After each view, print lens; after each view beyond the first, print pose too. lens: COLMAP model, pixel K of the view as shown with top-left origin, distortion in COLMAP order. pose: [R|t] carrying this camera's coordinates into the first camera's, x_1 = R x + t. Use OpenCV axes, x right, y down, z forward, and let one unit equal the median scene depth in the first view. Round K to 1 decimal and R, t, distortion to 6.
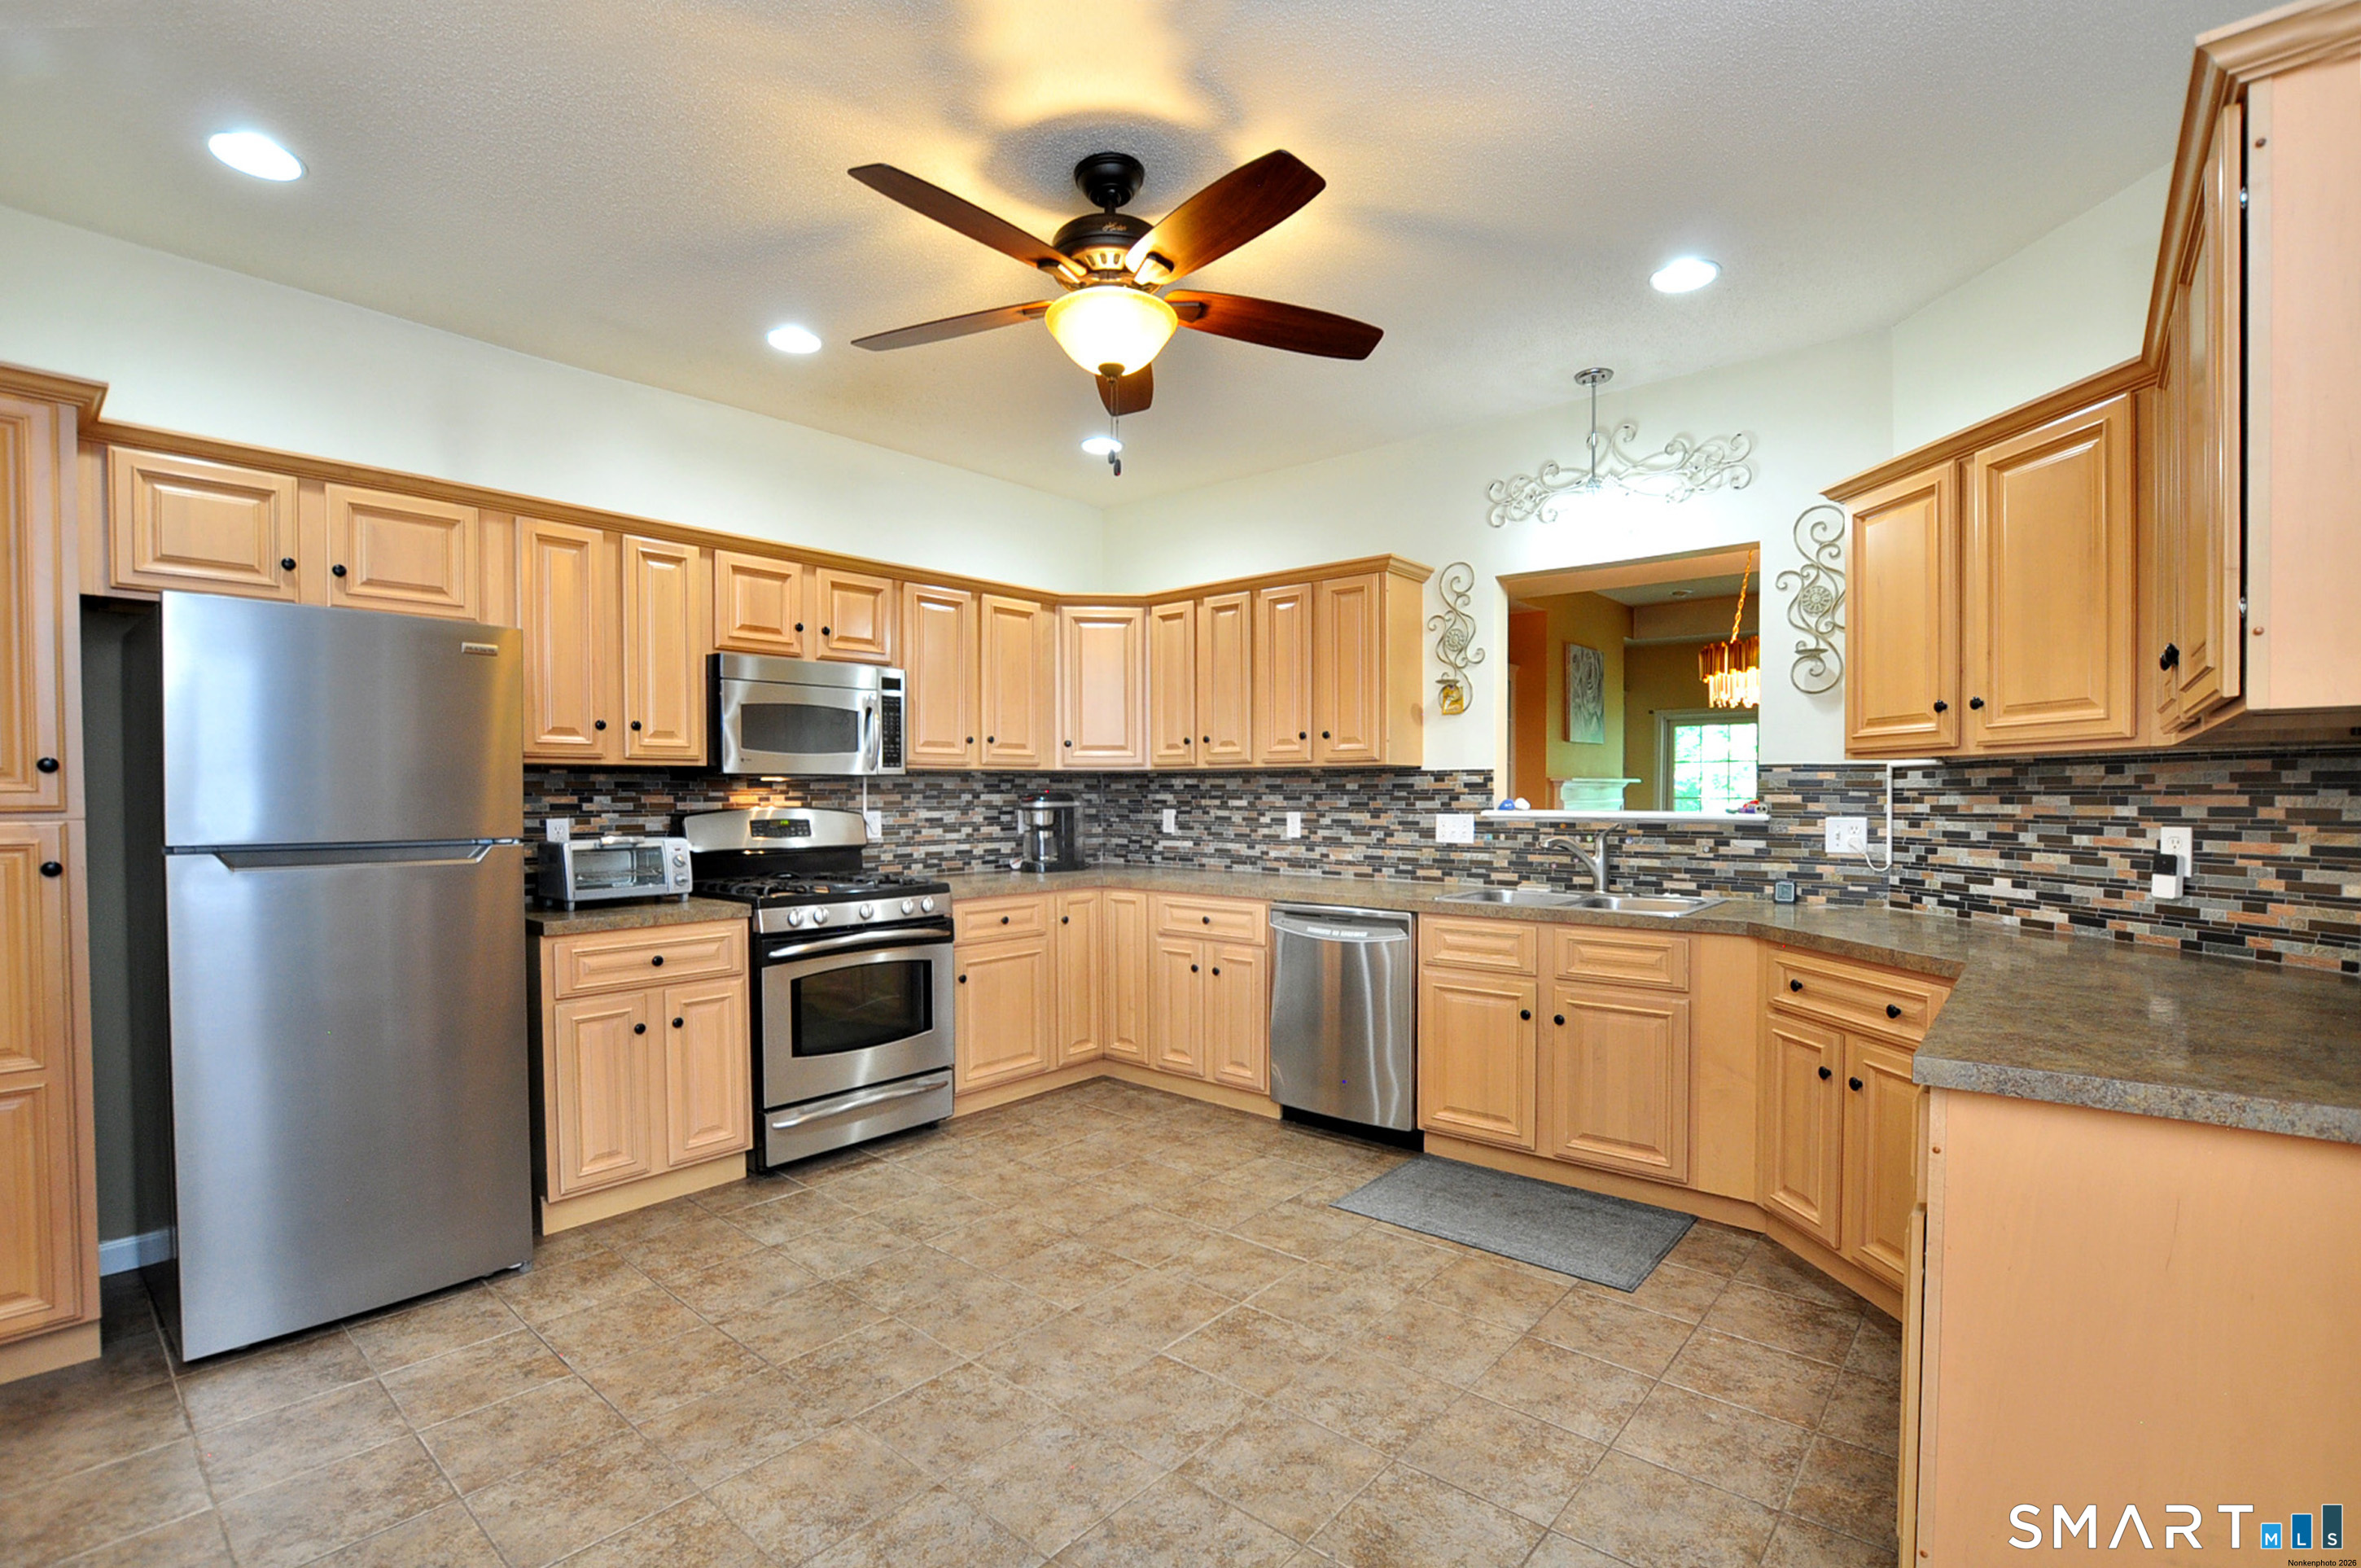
lens RADIAL K [[1056.4, 0, 1179.3], [0, 1056.4, 785.8], [0, 0, 1]] dist [-0.012449, -0.000771]
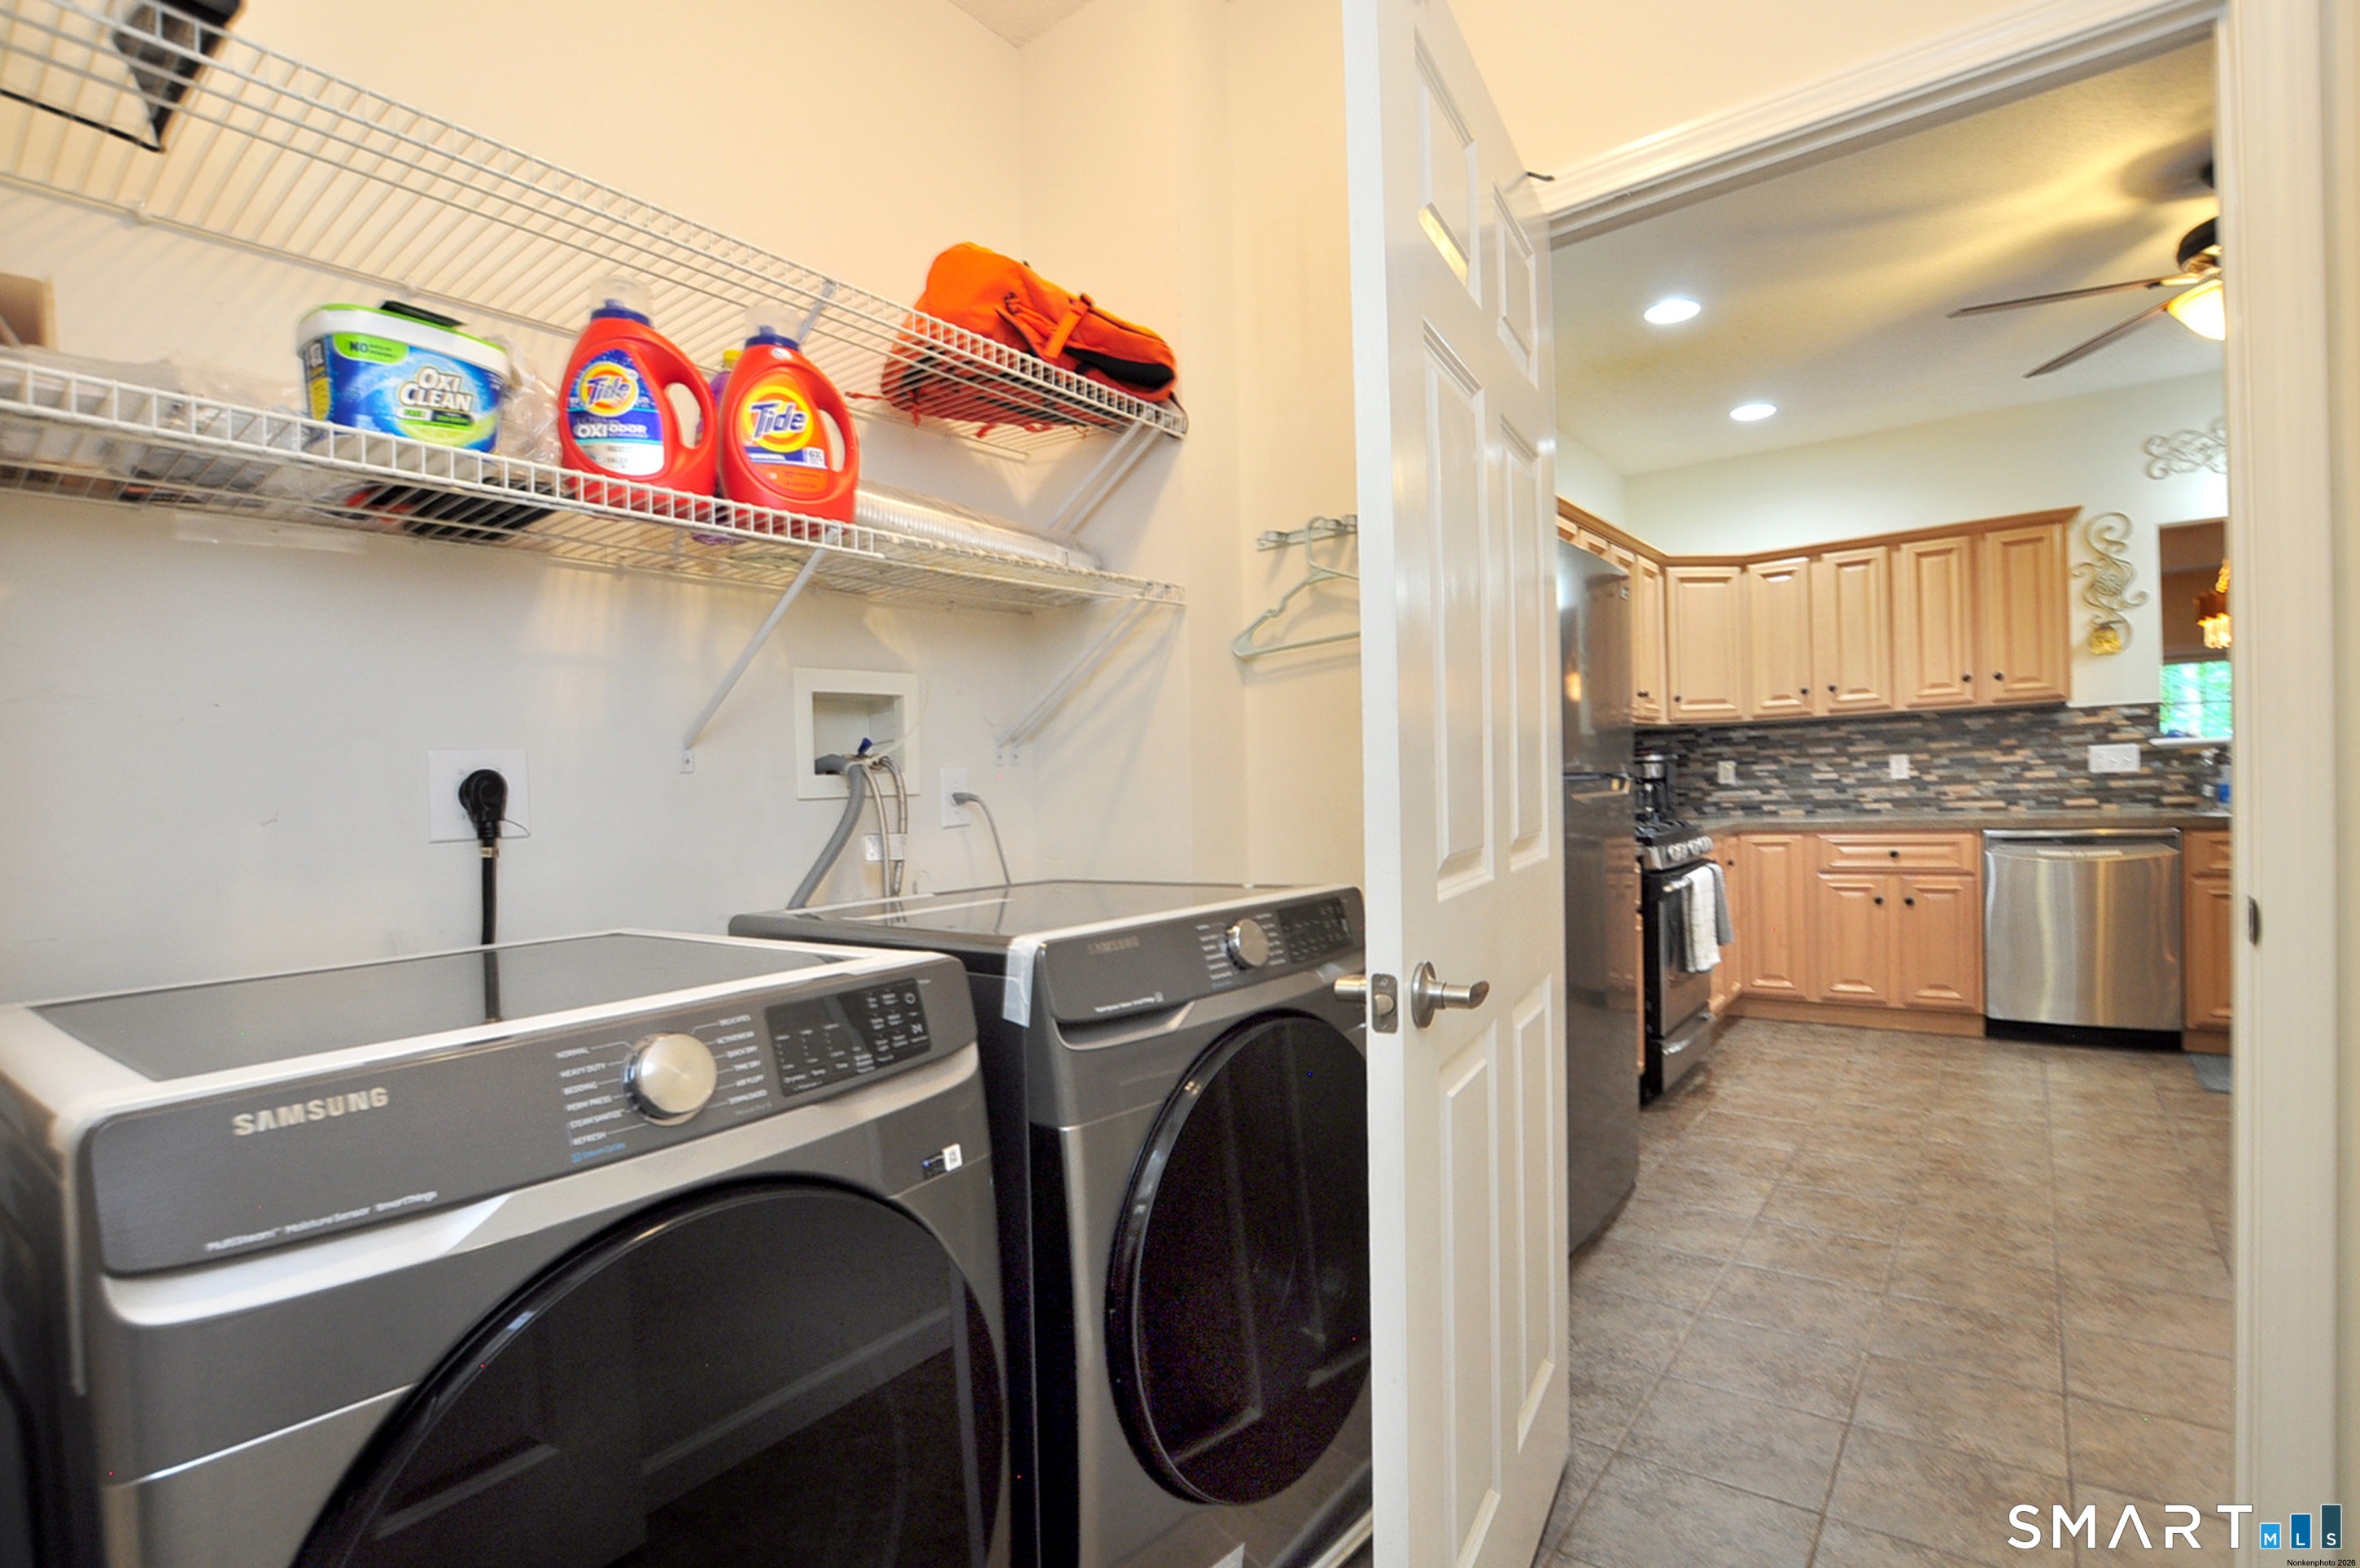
lens RADIAL K [[1055.9, 0, 1202.0], [0, 1055.9, 775.6], [0, 0, 1]] dist [-0.012449, -0.000771]
pose [[0.997958, -0.036108, 0.052697, -0.728245], [0.036728, 0.999266, -0.010852, 0.035200], [-0.052267, 0.012766, 0.998552, -0.020493]]
